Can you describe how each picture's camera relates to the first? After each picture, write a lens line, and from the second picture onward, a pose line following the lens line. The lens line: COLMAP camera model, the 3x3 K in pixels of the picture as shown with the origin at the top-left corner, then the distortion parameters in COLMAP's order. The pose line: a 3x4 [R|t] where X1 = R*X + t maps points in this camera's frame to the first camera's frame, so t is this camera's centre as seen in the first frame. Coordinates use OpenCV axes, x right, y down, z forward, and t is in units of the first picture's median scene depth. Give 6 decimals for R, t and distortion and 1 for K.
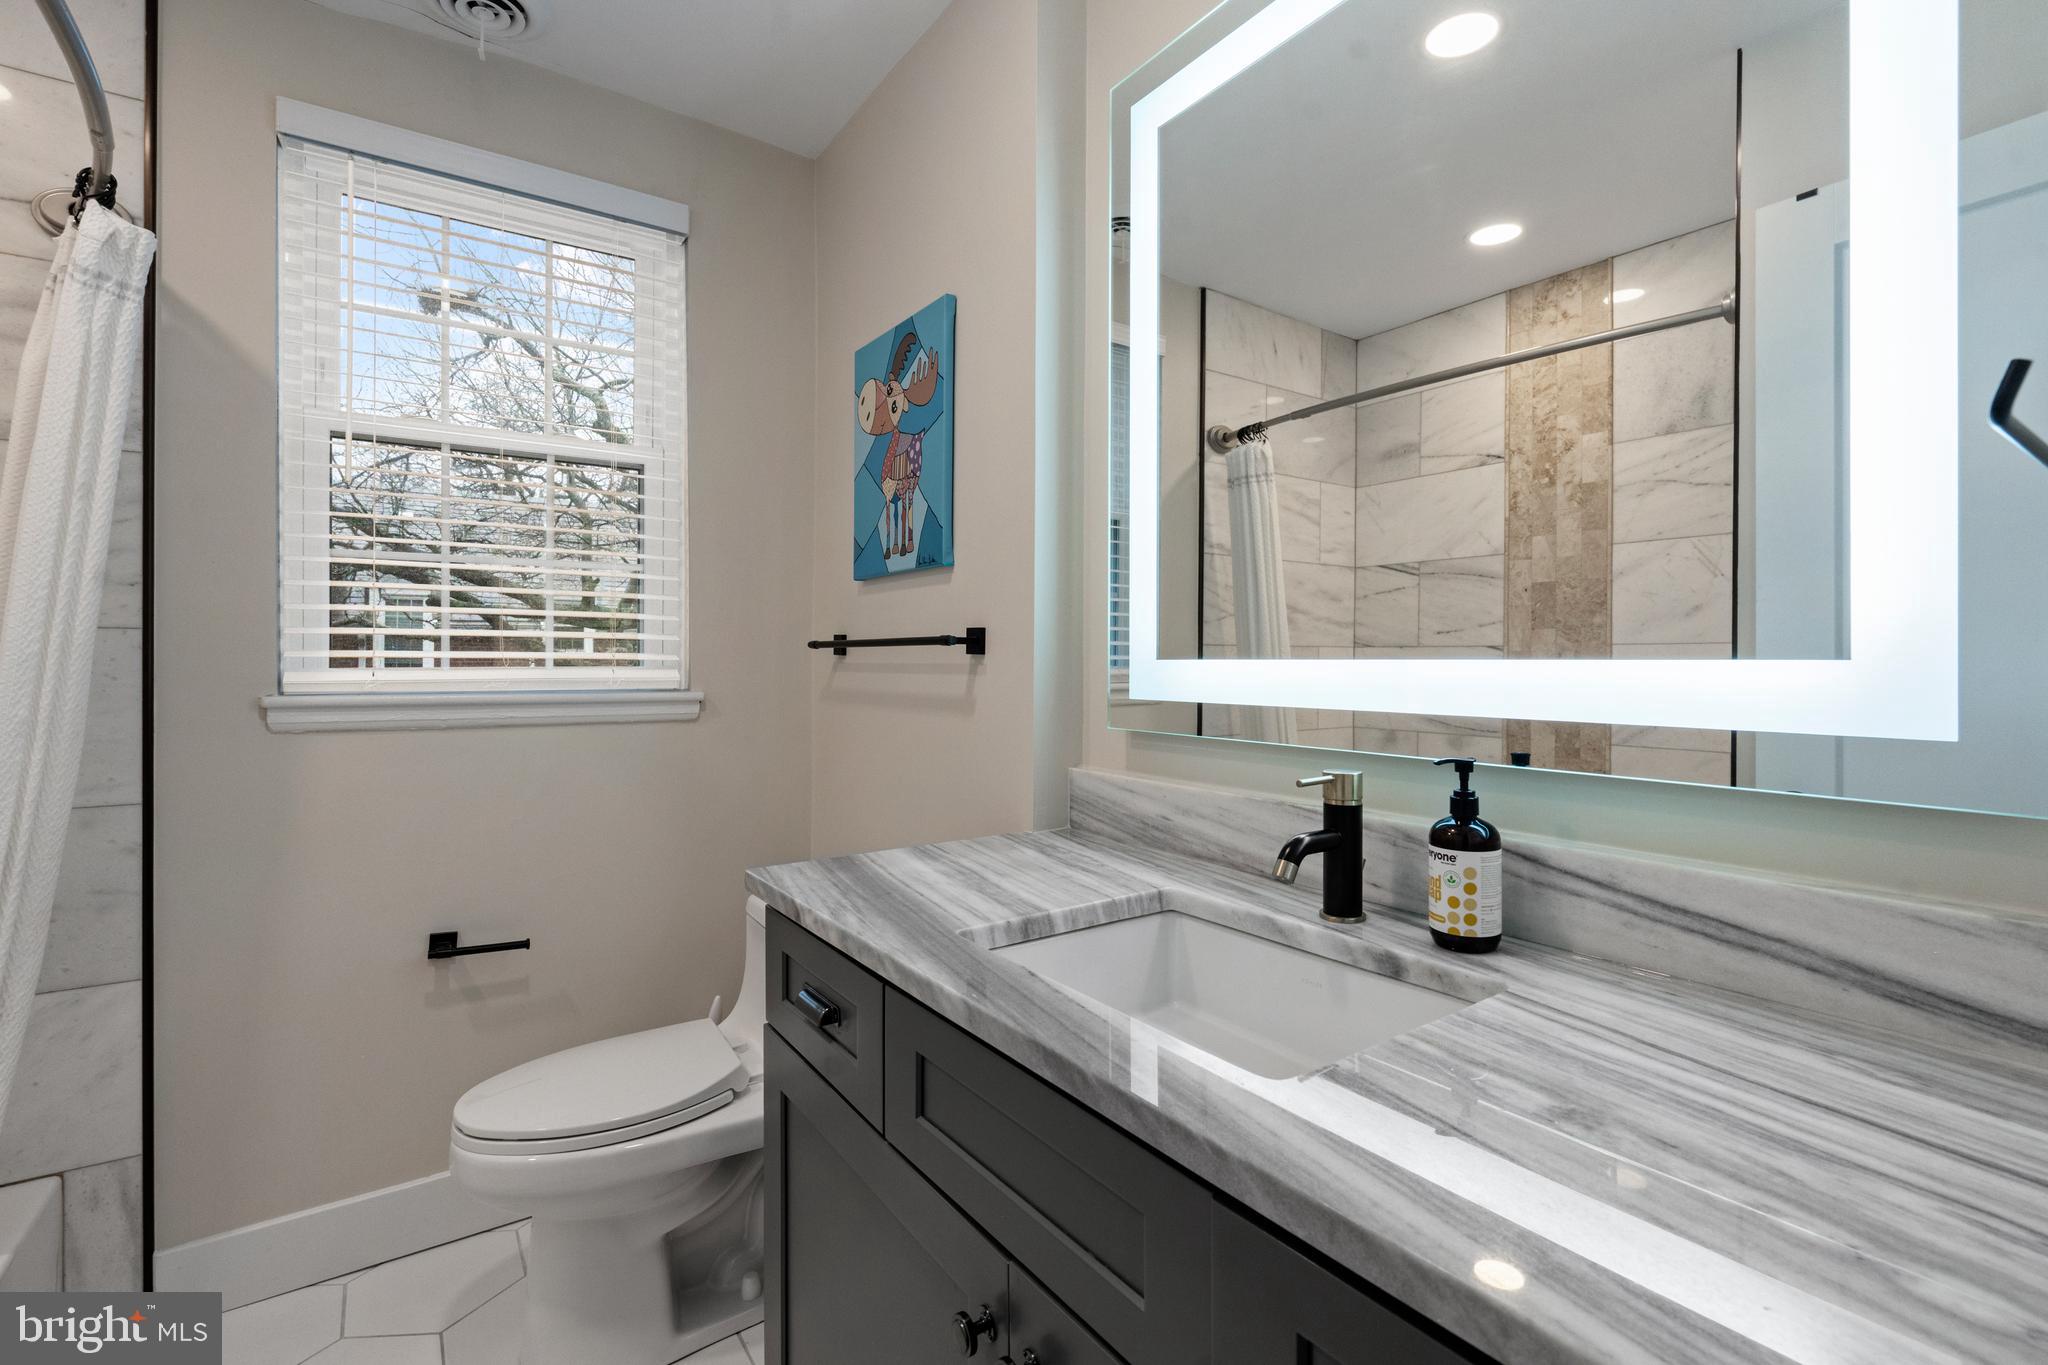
lens RADIAL K [[927.5, 0, 1020.3], [0, 927.5, 660.6], [0, 0, 1]] dist [-0.006664, 0.003176]
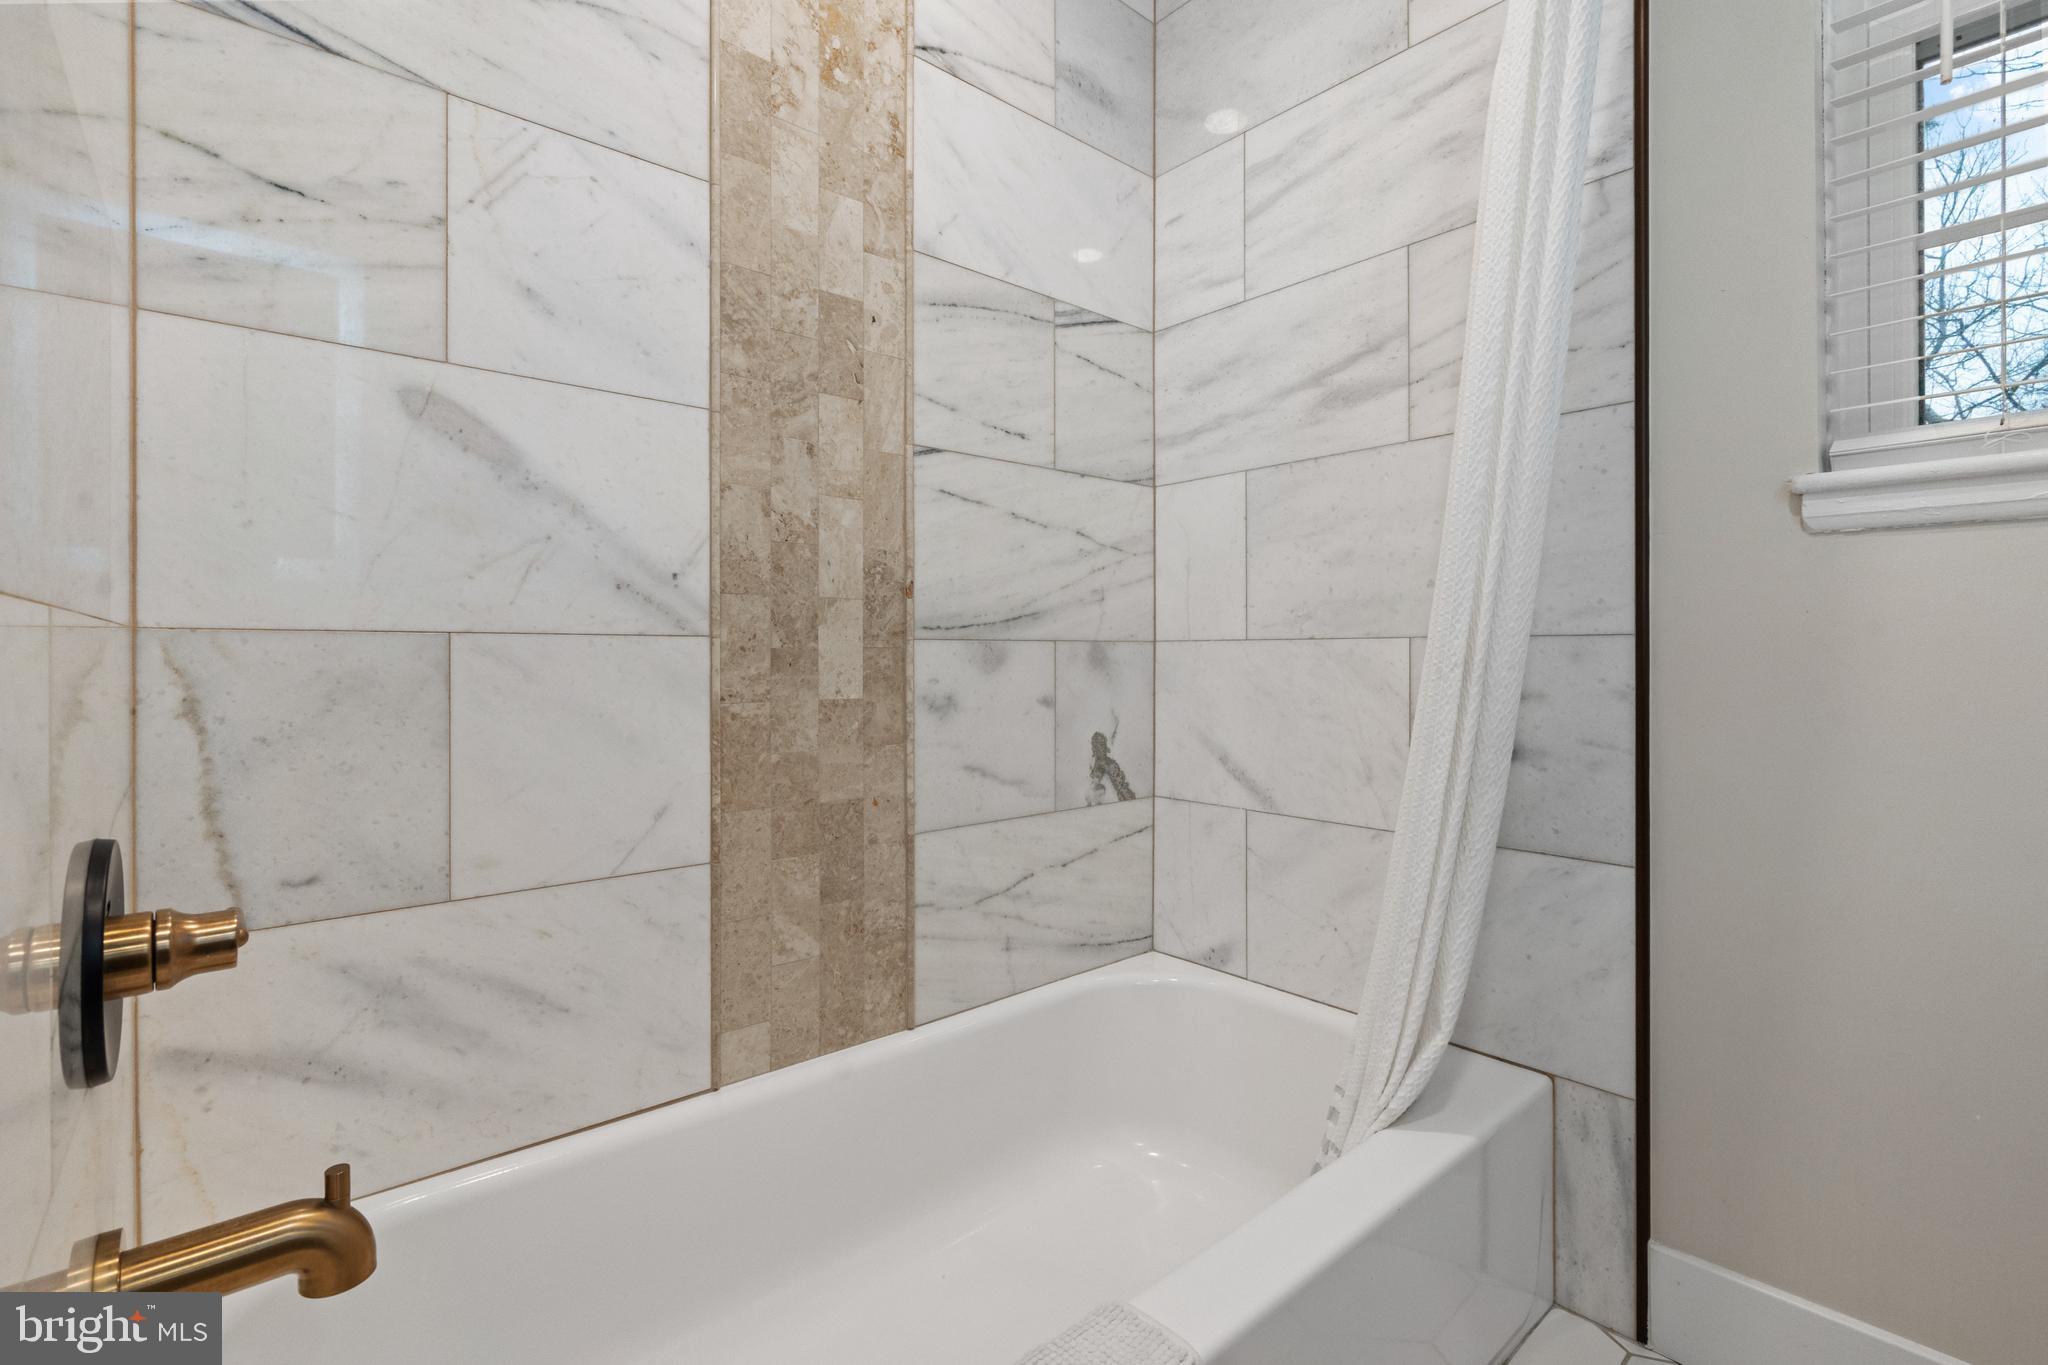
lens RADIAL K [[927.5, 0, 1016.7], [0, 927.5, 660.9], [0, 0, 1]] dist [-0.006664, 0.003176]
pose [[0.118871, -0.003167, -0.992905, -0.264680], [0.002413, 0.999993, -0.002900, 0.179567], [0.992907, -0.002051, 0.118878, 0.414774]]
